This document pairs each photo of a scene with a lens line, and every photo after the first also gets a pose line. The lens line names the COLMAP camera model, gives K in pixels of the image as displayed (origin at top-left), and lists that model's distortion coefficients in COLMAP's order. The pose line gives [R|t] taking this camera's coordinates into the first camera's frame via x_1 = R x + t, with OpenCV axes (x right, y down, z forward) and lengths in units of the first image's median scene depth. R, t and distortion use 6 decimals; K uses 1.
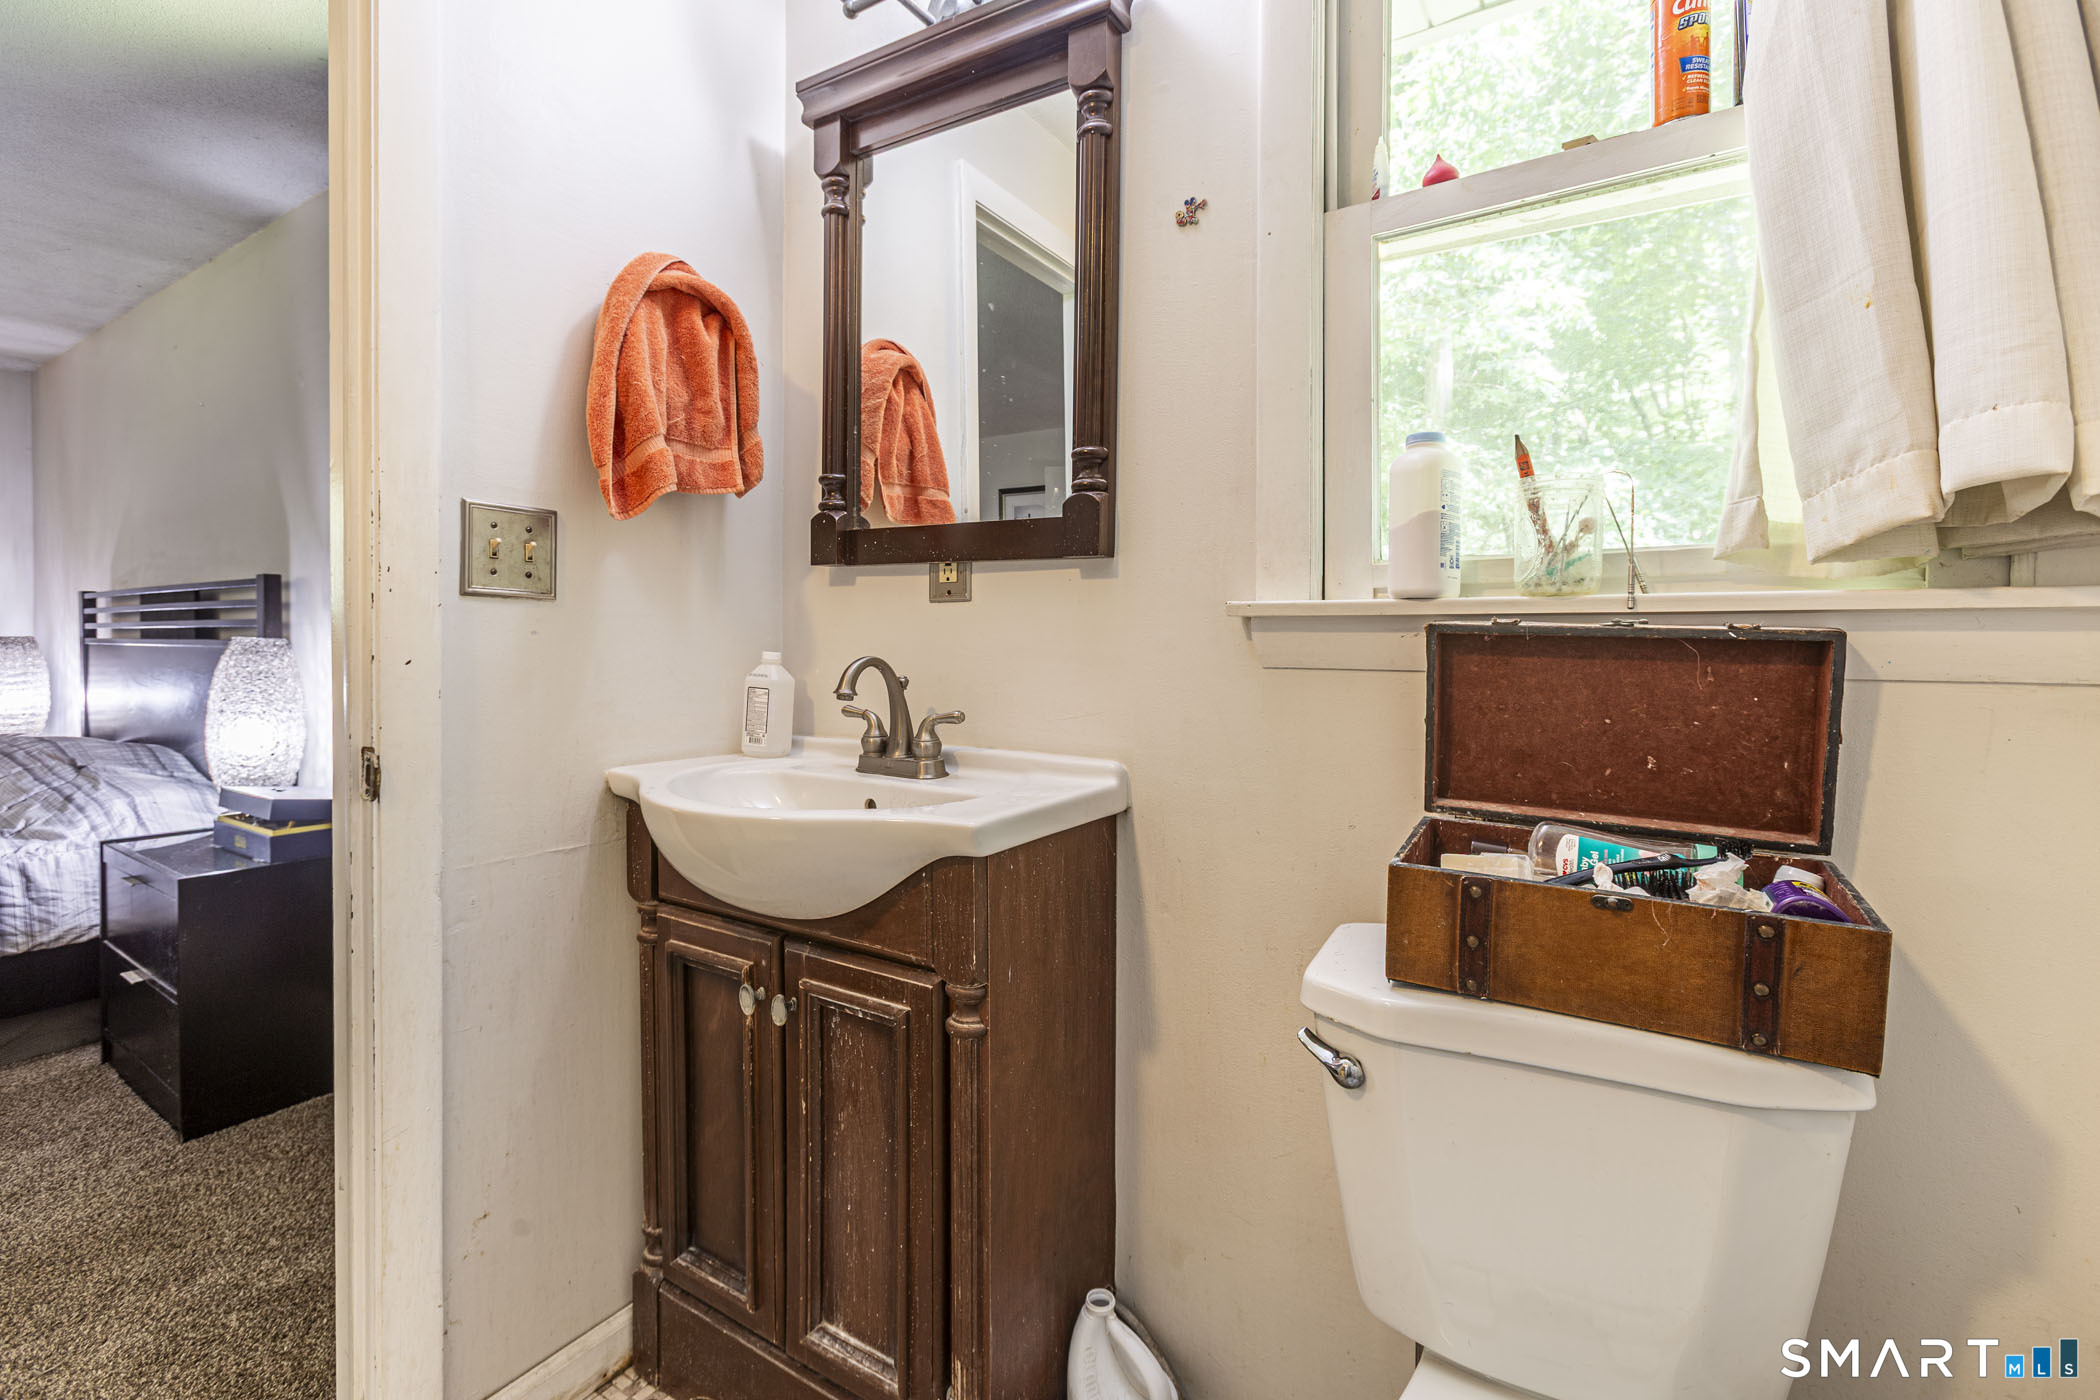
lens RADIAL K [[930.1, 0, 1030.3], [0, 930.1, 659.2], [0, 0, 1]] dist [-0.004250, 0.003928]
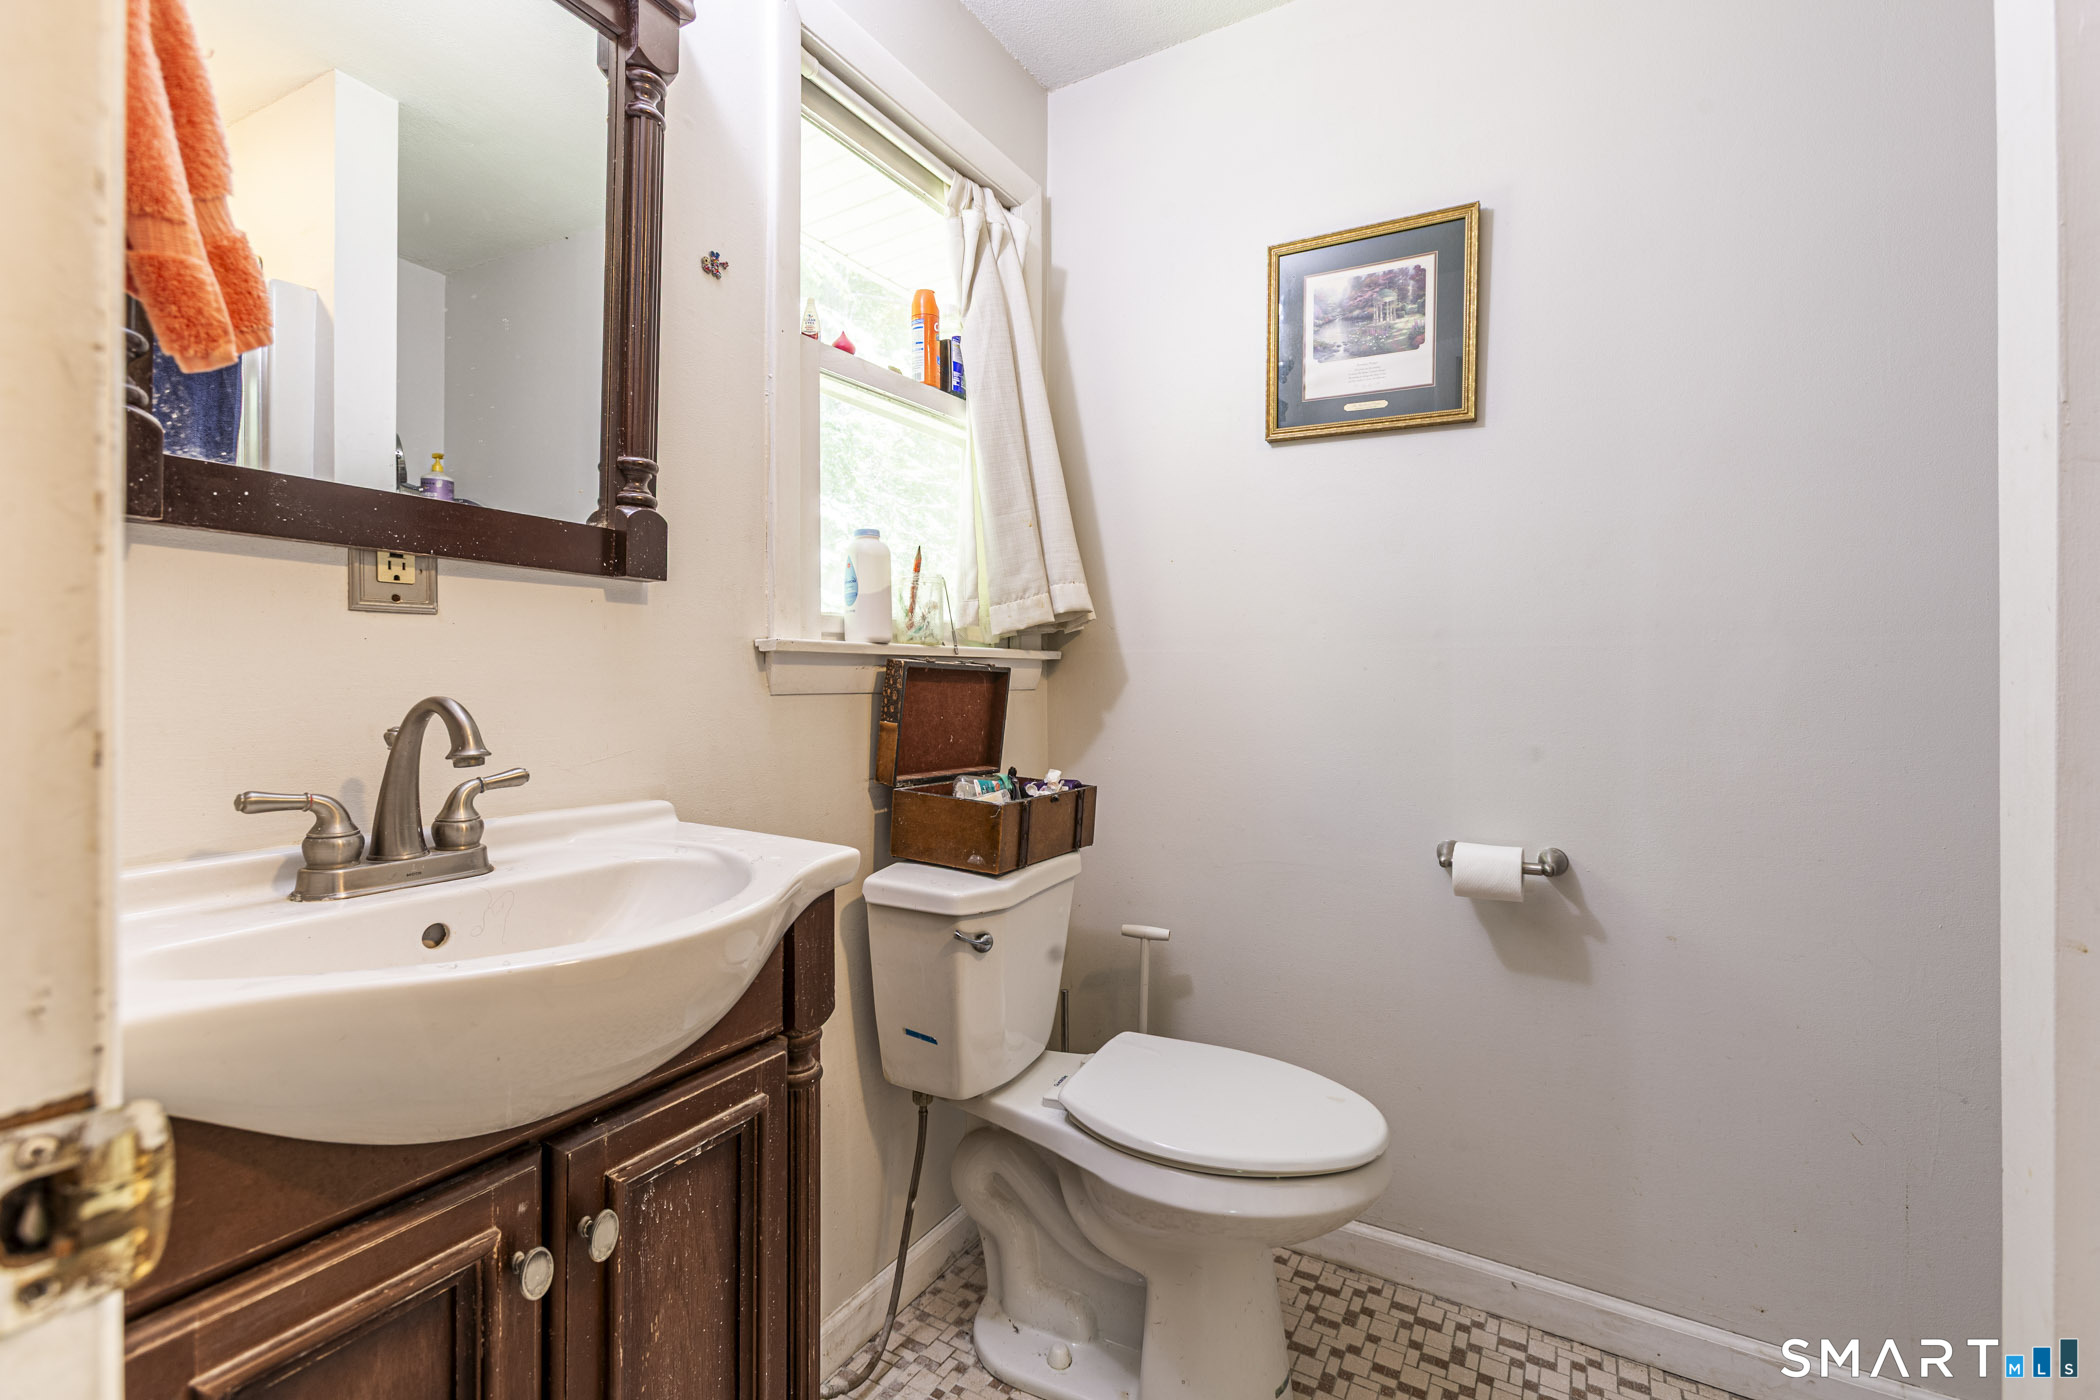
lens RADIAL K [[930.1, 0, 1049.4], [0, 930.1, 679.9], [0, 0, 1]] dist [-0.004250, 0.003928]
pose [[-0.040611, -0.008107, 0.999142, -0.918663], [0.021063, 0.999738, 0.008968, -0.013395], [-0.998953, 0.021409, -0.040429, 0.691099]]
